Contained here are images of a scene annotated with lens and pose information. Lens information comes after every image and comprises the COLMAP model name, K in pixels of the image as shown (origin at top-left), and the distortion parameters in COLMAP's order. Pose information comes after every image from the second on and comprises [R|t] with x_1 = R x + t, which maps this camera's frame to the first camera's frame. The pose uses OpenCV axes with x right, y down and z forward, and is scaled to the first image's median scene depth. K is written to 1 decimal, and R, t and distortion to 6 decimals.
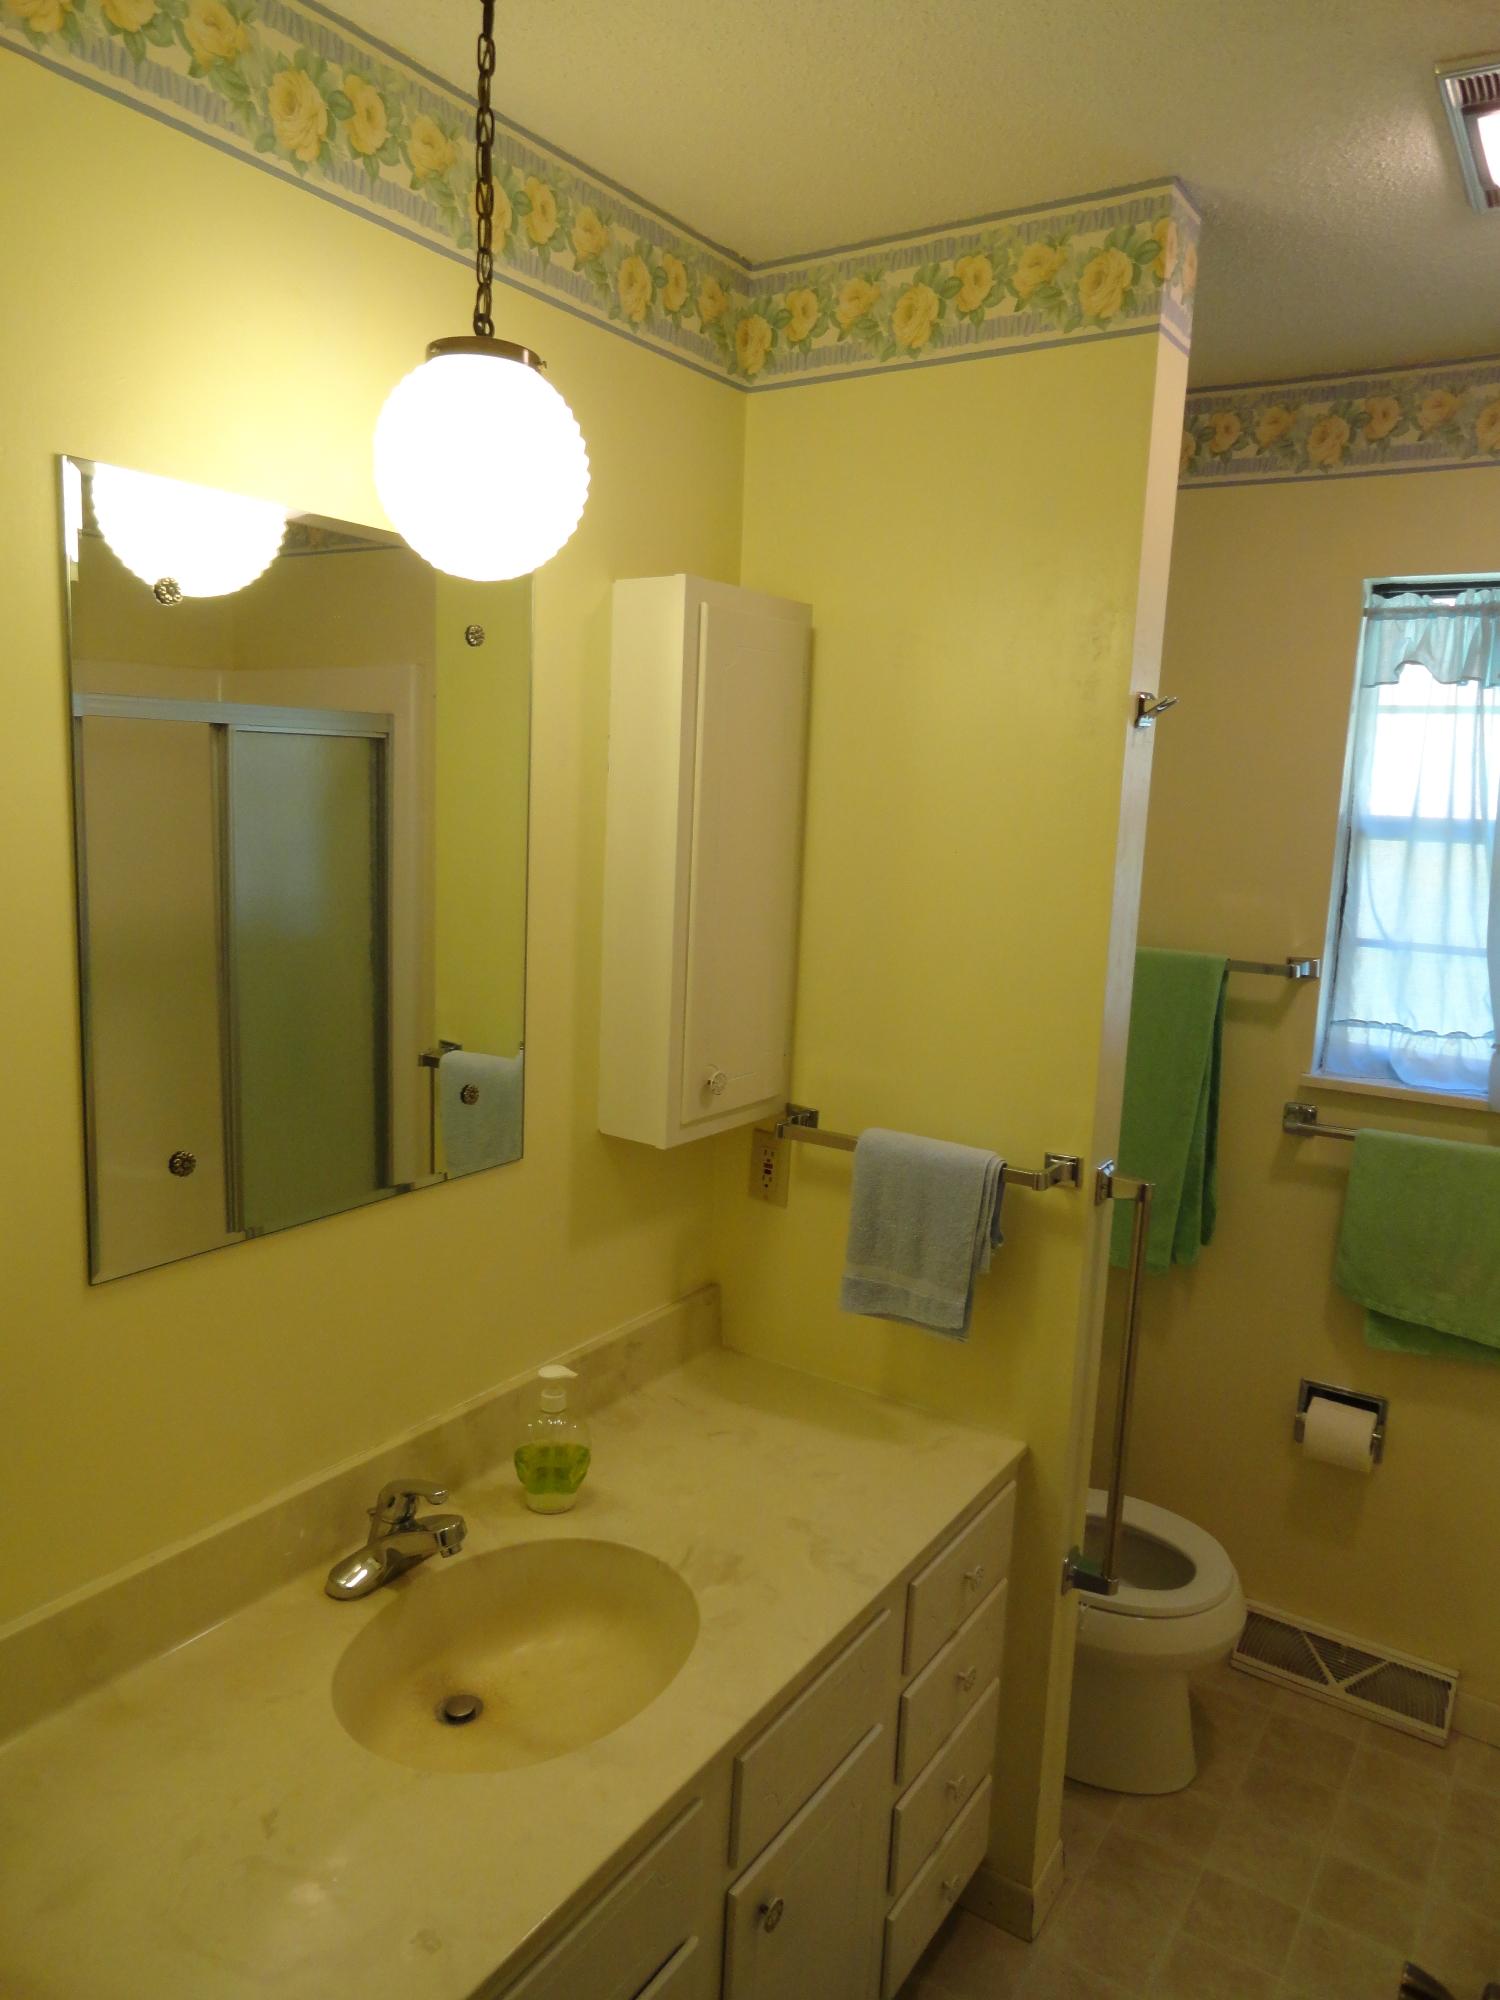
lens RADIAL K [[1365.5, 0, 753.5], [0, 1365.5, 1000.6], [0, 0, 1]] dist [-0.006830, 0.001209]
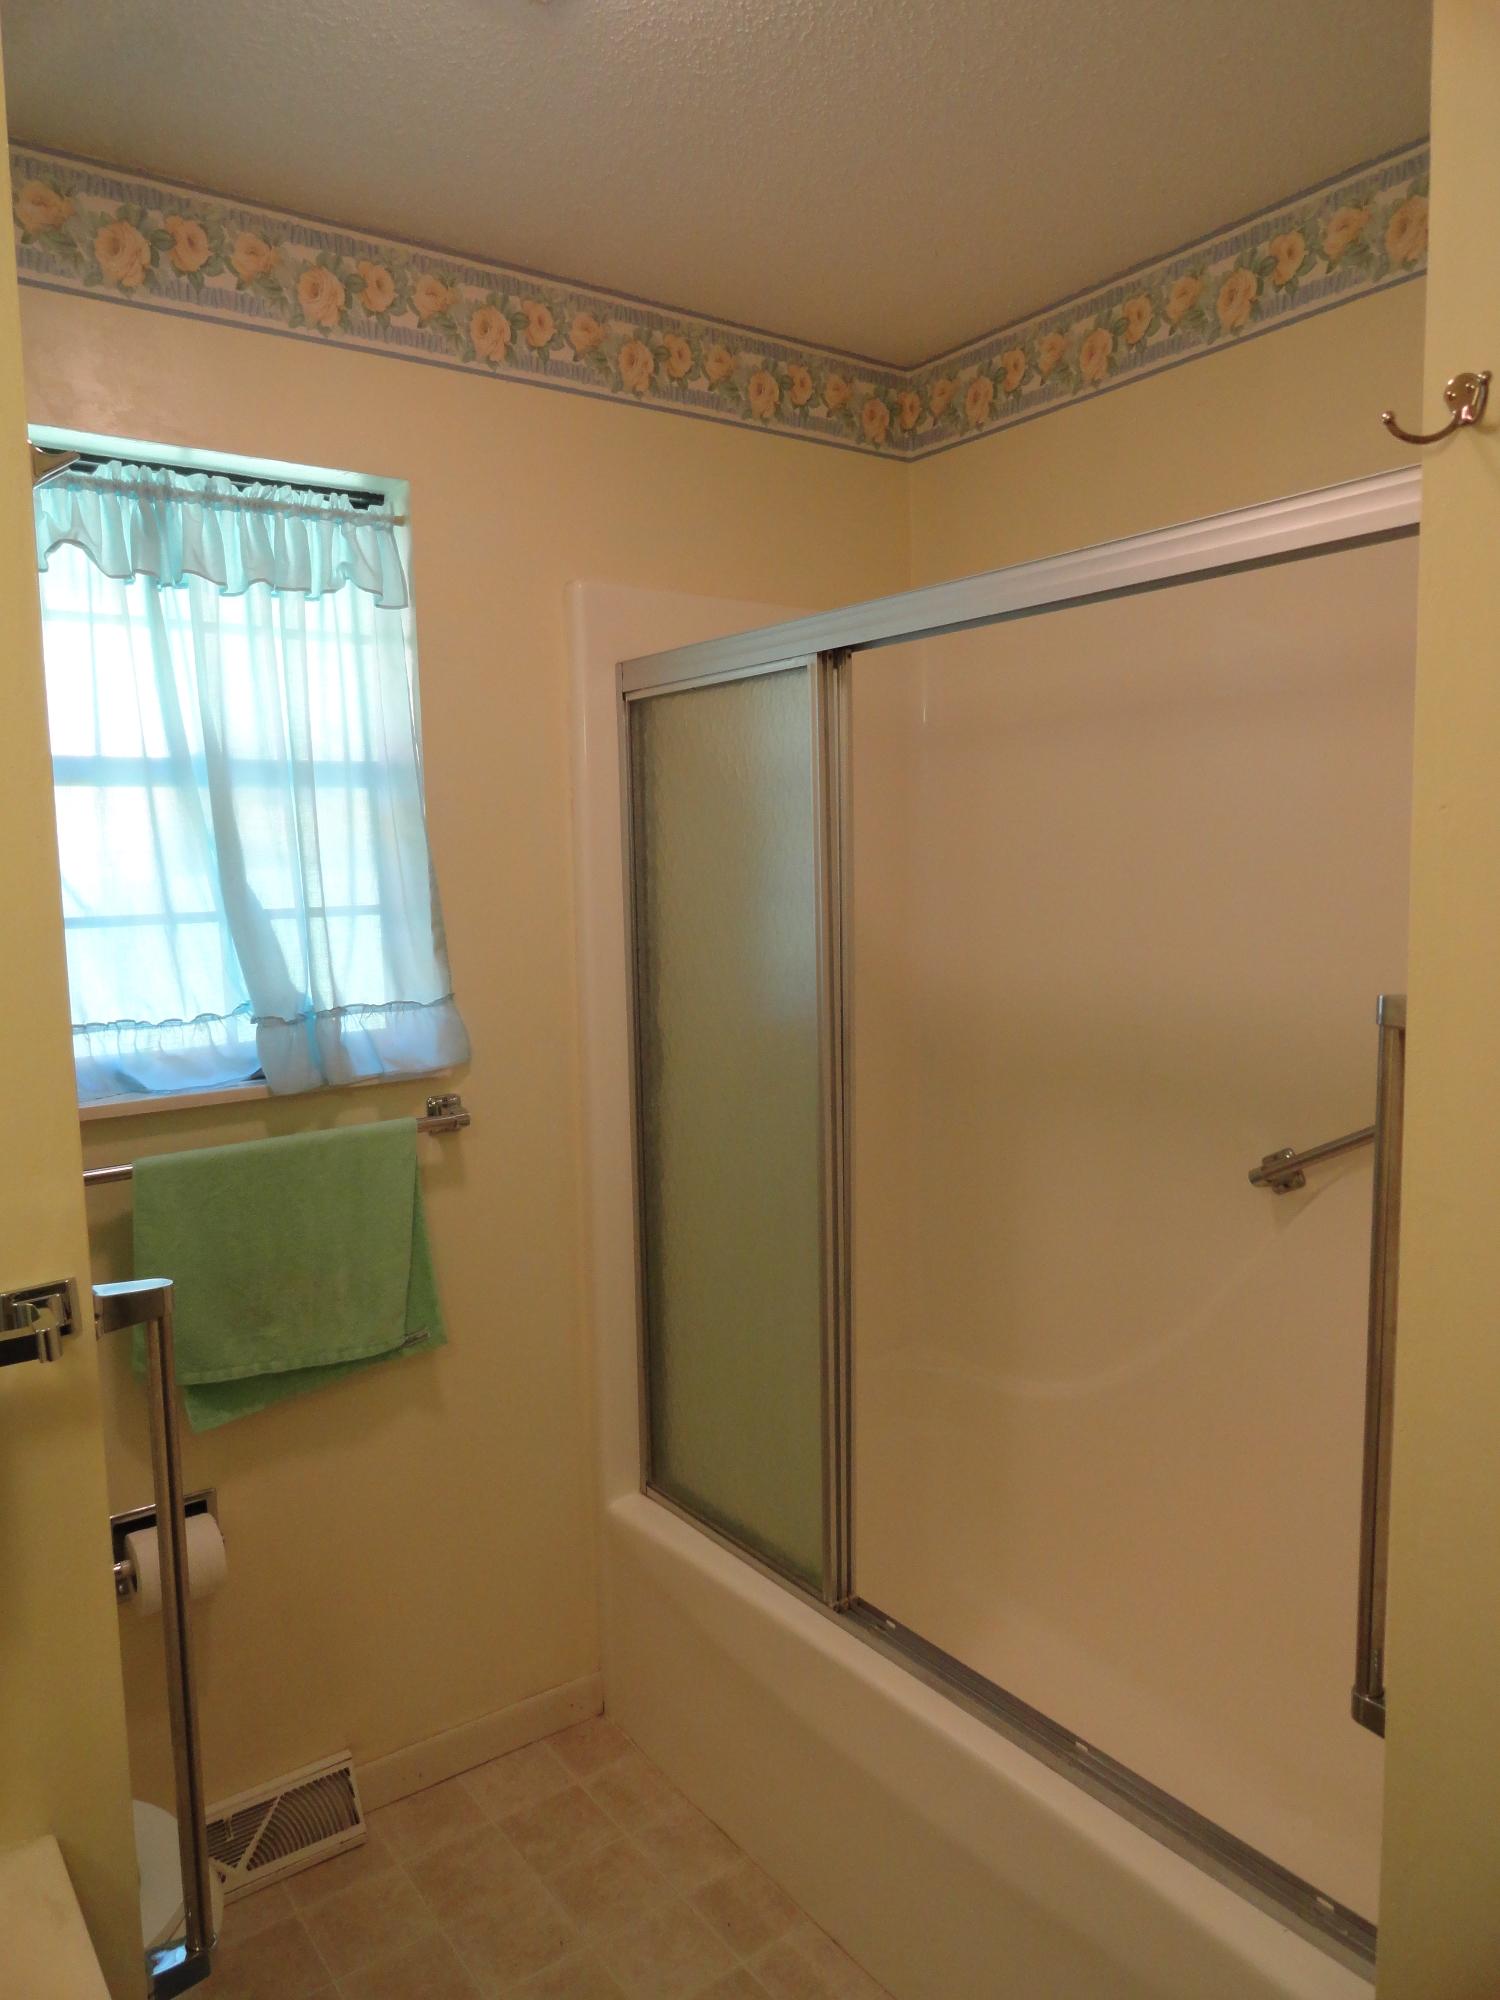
lens RADIAL K [[1365.5, 0, 749.9], [0, 1365.5, 1007.0], [0, 0, 1]] dist [-0.006830, 0.001209]
pose [[0.345218, -0.148188, 0.926750, -0.124173], [0.189307, 0.978154, 0.085890, 0.010454], [-0.919232, 0.145790, 0.365729, 0.400380]]
